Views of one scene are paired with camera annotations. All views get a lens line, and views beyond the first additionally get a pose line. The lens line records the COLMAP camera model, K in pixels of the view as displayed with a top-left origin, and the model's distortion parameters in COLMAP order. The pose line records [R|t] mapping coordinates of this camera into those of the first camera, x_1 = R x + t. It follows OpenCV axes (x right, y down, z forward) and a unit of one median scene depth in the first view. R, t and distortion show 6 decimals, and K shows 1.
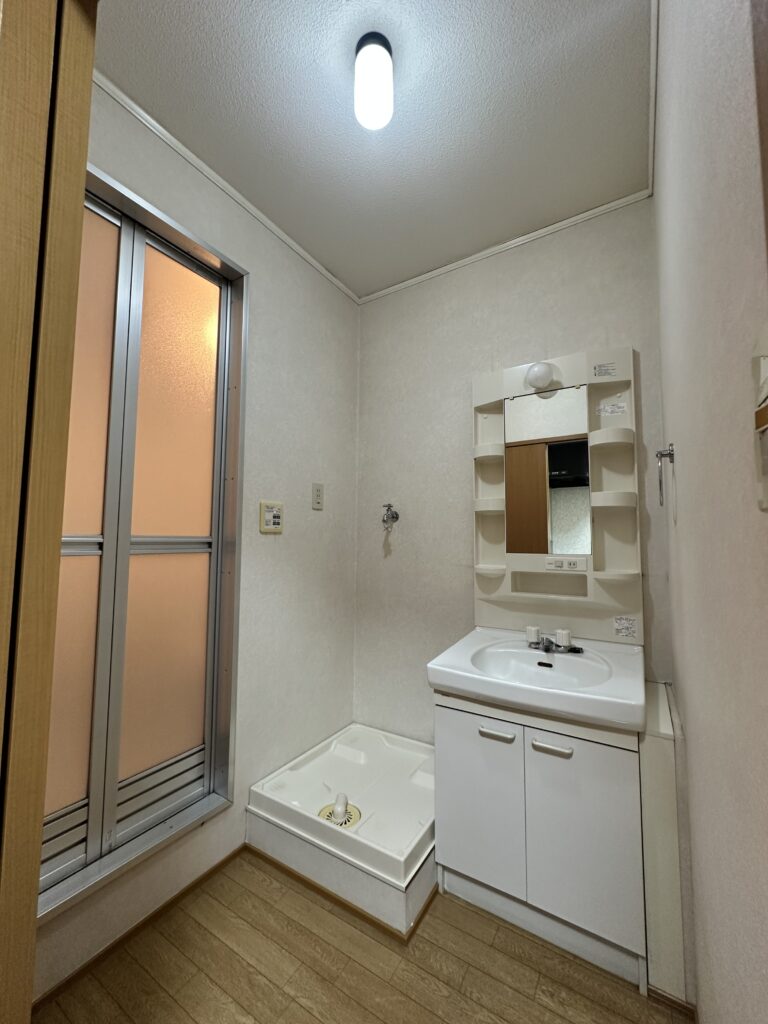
lens RADIAL K [[407.6, 0, 386.1], [0, 407.6, 511.1], [0, 0, 1]] dist [-0.005045, 0.000954]
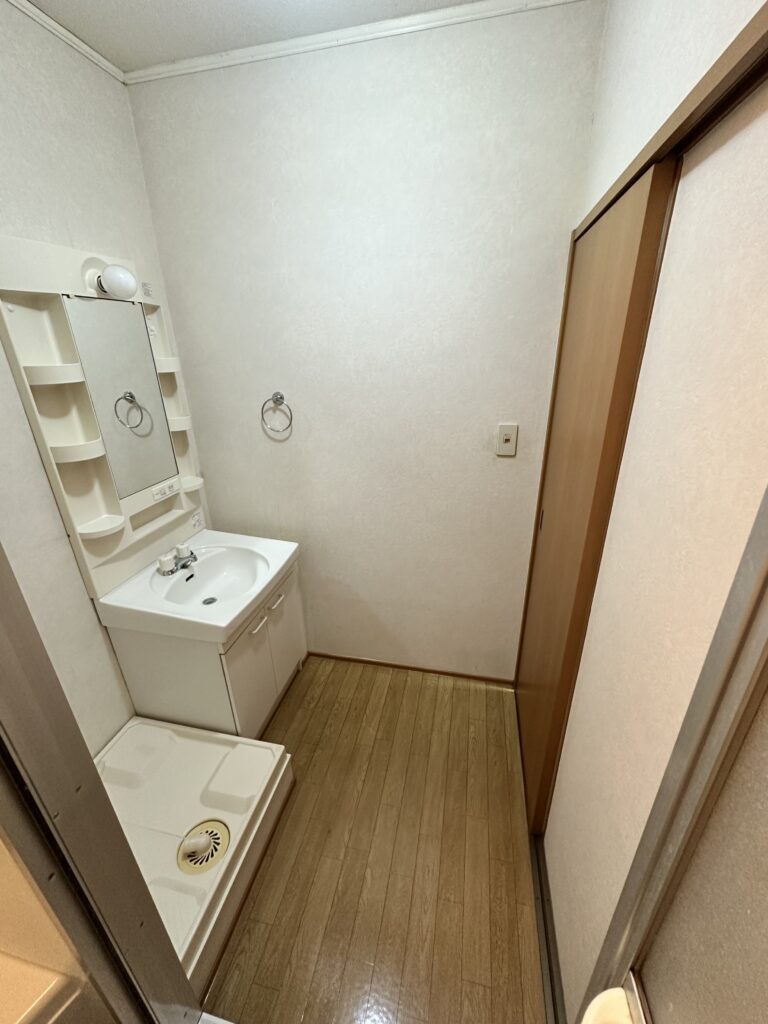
lens RADIAL K [[407.6, 0, 380.7], [0, 407.6, 512.0], [0, 0, 1]] dist [-0.005045, 0.000954]
pose [[-0.323437, -0.359507, 0.875296, -0.727658], [-0.043338, 0.929673, 0.365827, -0.239541], [-0.945257, 0.080388, -0.316271, 0.849260]]
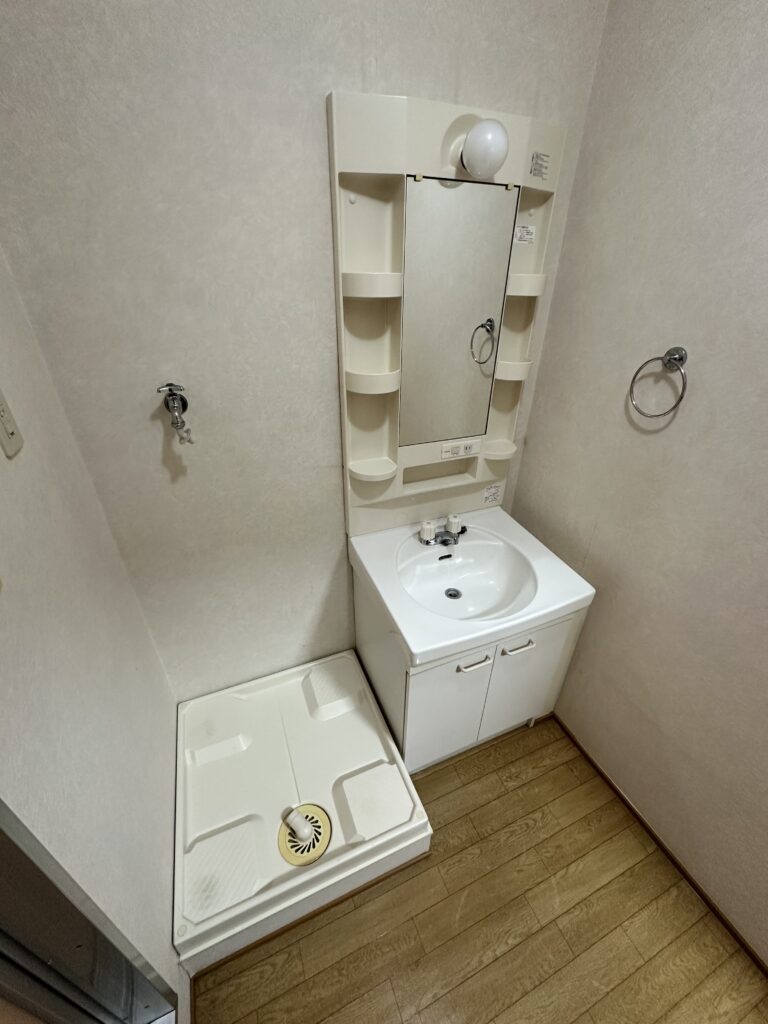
lens RADIAL K [[407.6, 0, 385.5], [0, 407.6, 512.4], [0, 0, 1]] dist [-0.005045, 0.000954]
pose [[0.583002, -0.406860, 0.703260, -0.323326], [-0.062032, 0.840764, 0.537836, -0.218338], [-0.810099, -0.357184, 0.464928, 0.715243]]
